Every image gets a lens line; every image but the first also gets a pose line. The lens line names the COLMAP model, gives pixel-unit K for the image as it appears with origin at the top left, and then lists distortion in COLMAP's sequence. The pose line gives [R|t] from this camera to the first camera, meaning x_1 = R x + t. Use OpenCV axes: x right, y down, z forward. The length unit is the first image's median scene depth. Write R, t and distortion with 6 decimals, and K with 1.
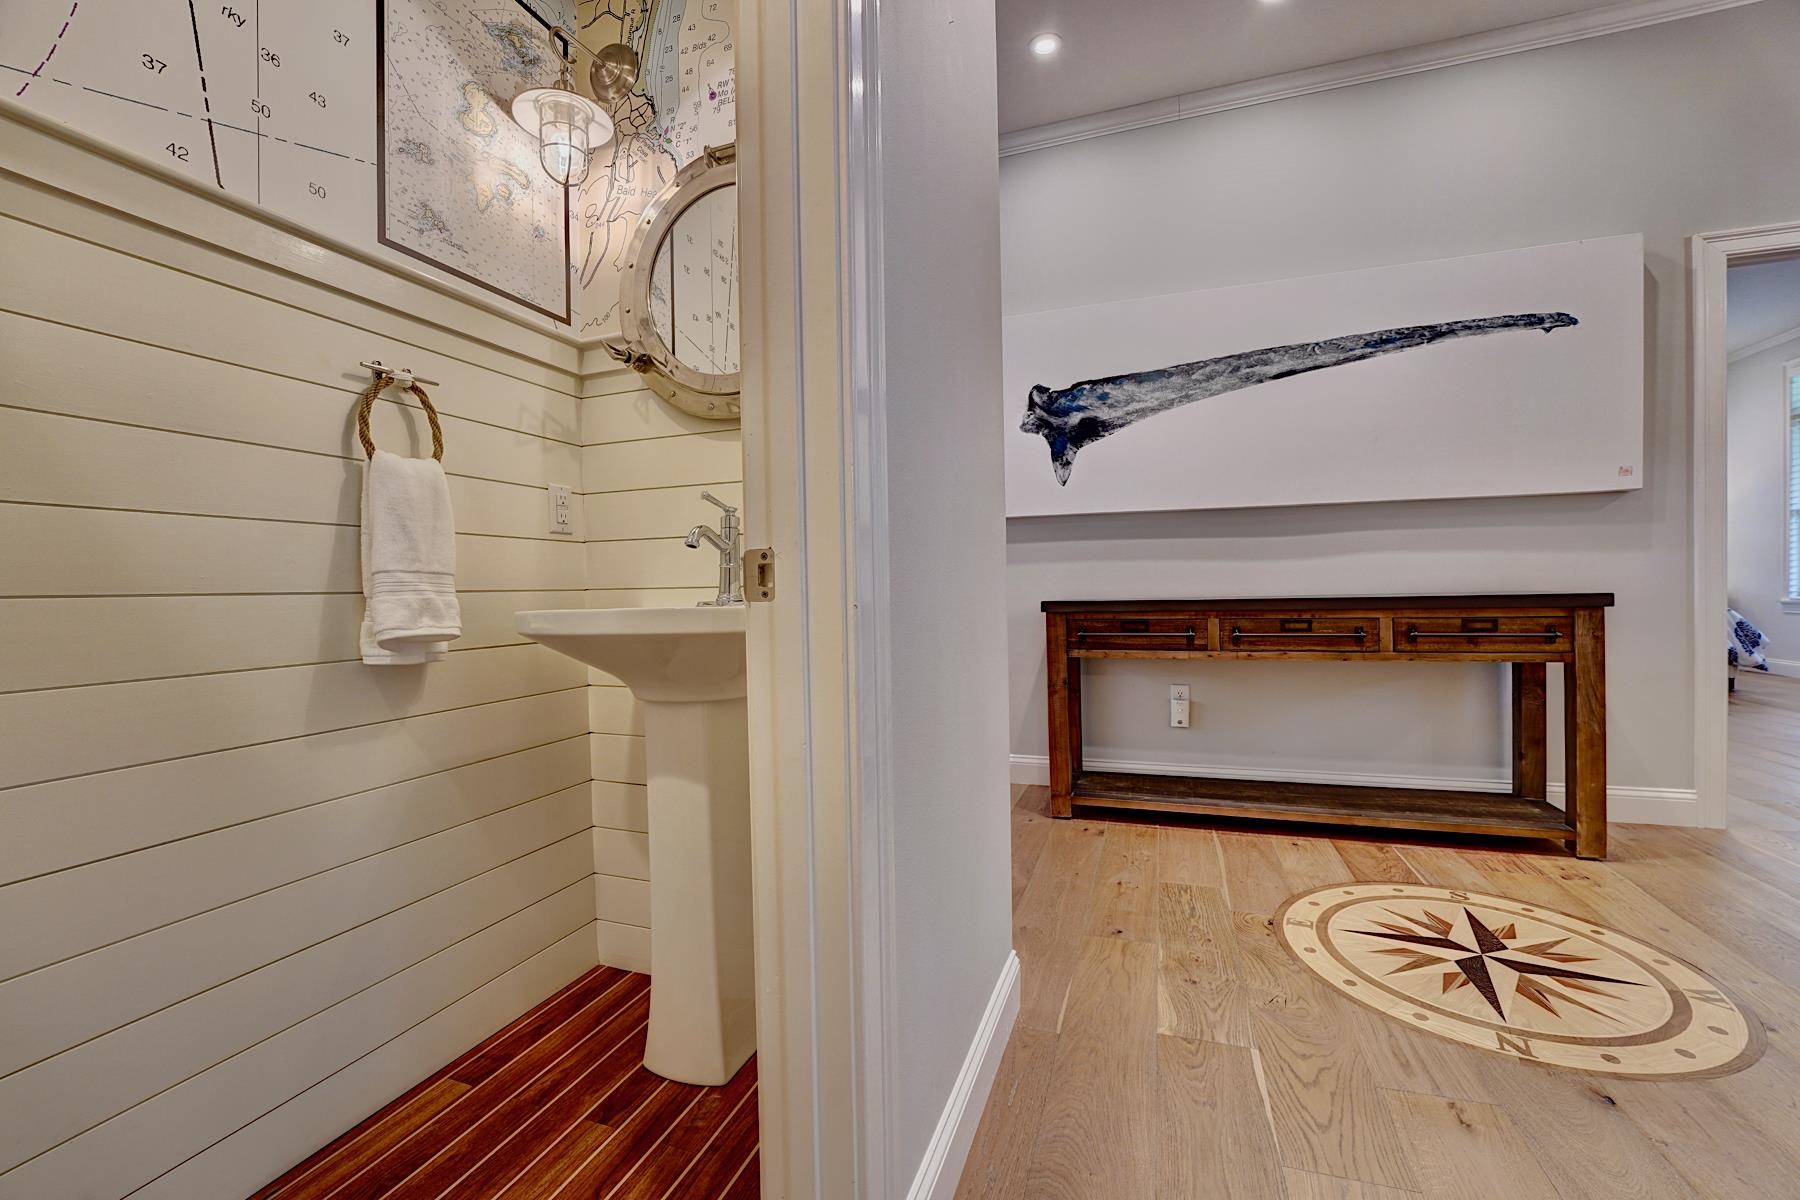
lens RADIAL K [[749.4, 0, 889.0], [0, 749.4, 603.4], [0, 0, 1]] dist [-0.021590, 0.000496]
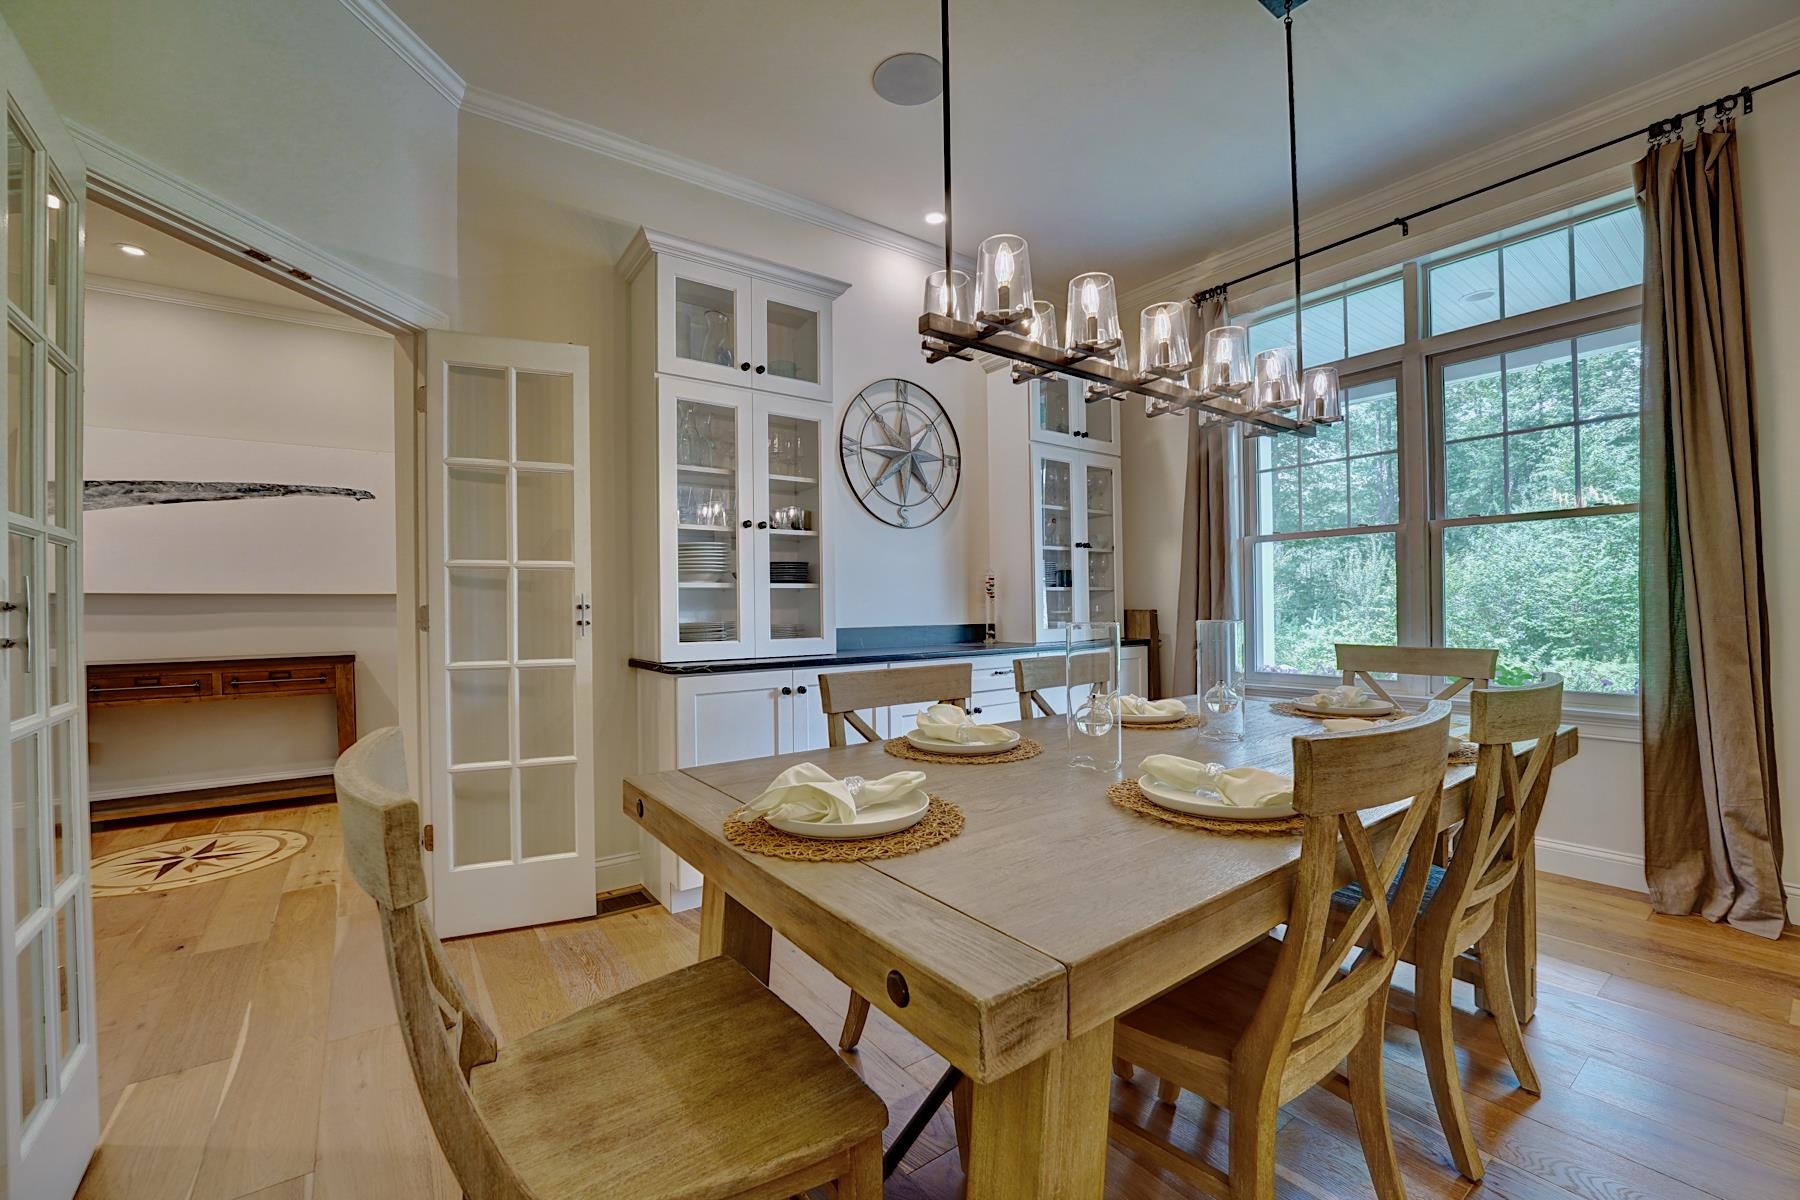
lens RADIAL K [[749.4, 0, 908.6], [0, 749.4, 605.8], [0, 0, 1]] dist [-0.021590, 0.000496]
pose [[0.563943, 0.016696, 0.825645, 0.181698], [0.019102, 0.999264, -0.033254, -0.038205], [-0.825593, 0.034525, 0.563210, -0.959918]]
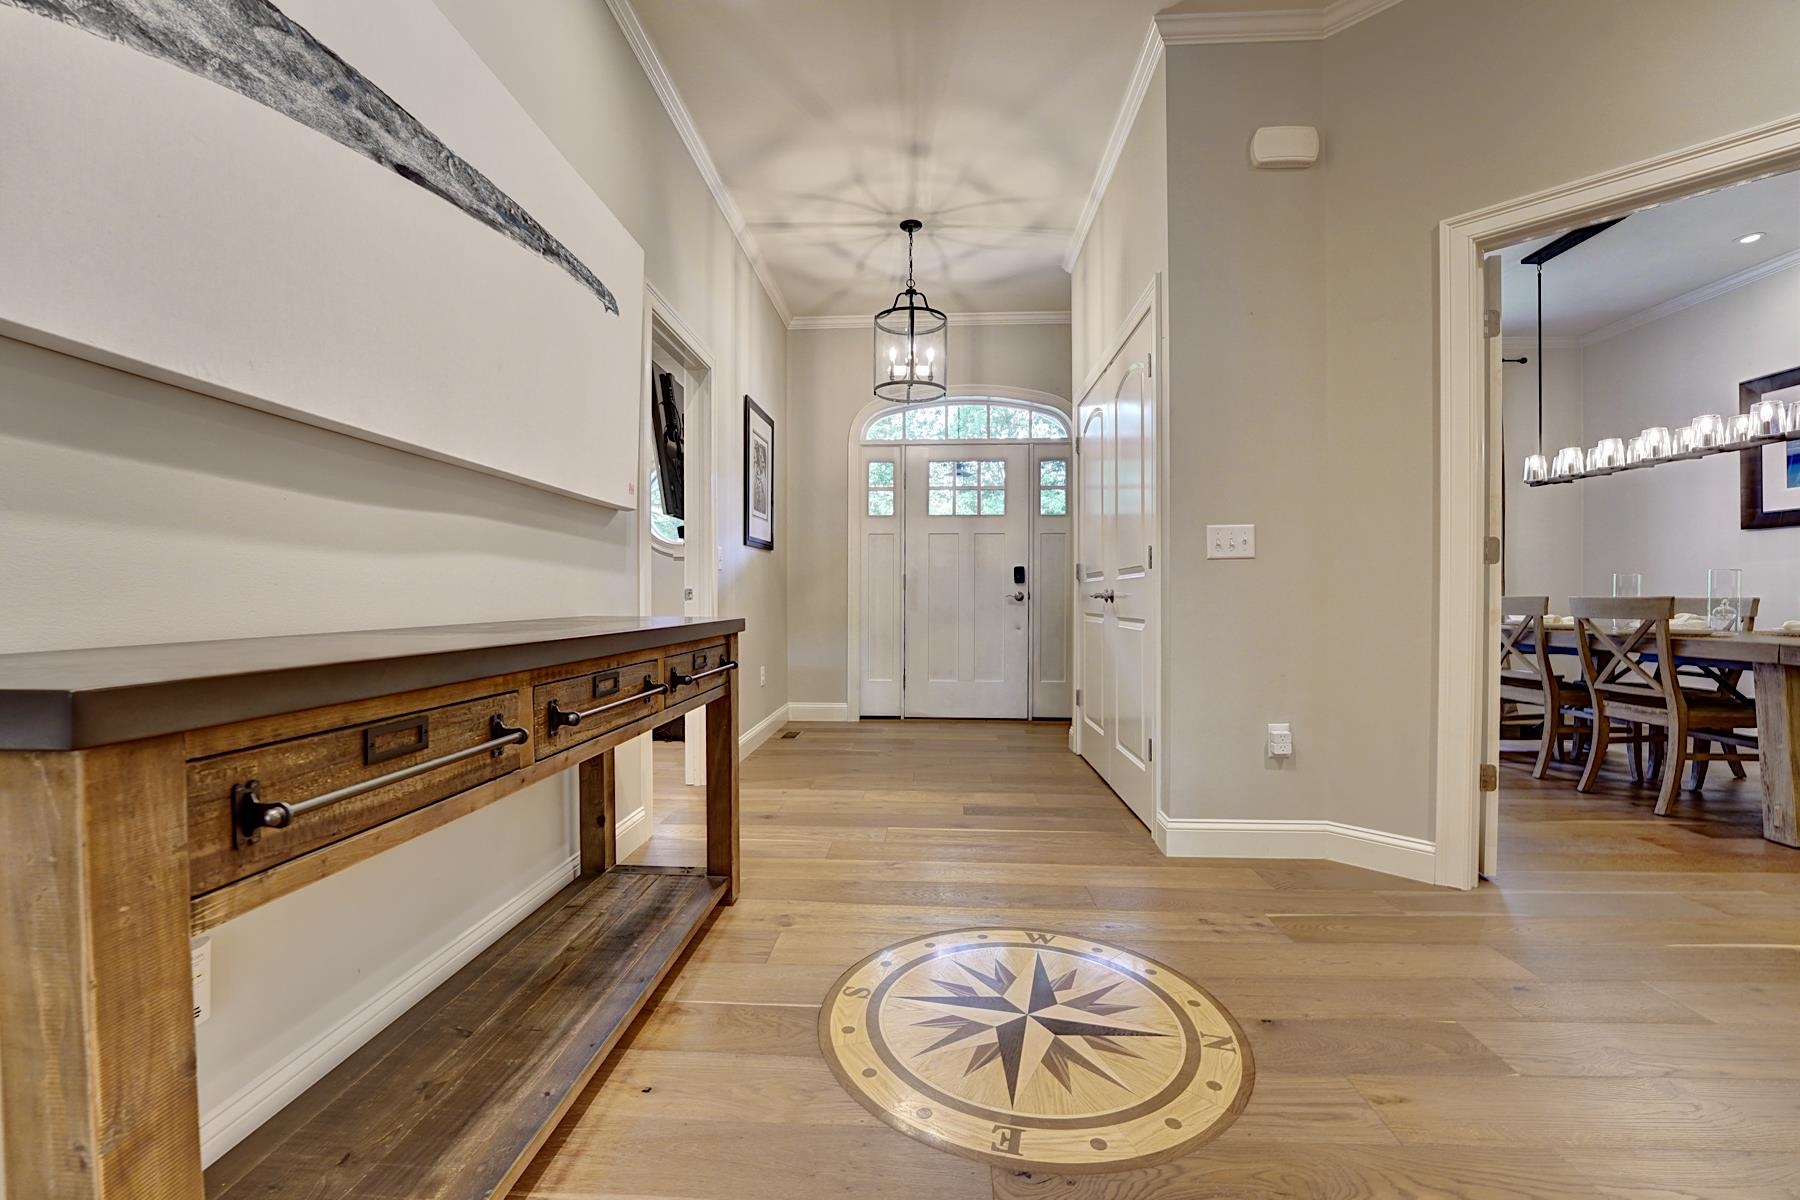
lens RADIAL K [[749.4, 0, 909.6], [0, 749.4, 599.6], [0, 0, 1]] dist [-0.021590, 0.000496]
pose [[-0.301543, 0.014309, 0.953345, -0.023683], [0.017980, 0.999795, -0.009319, -0.019663], [-0.953283, 0.014331, -0.301738, 0.866172]]
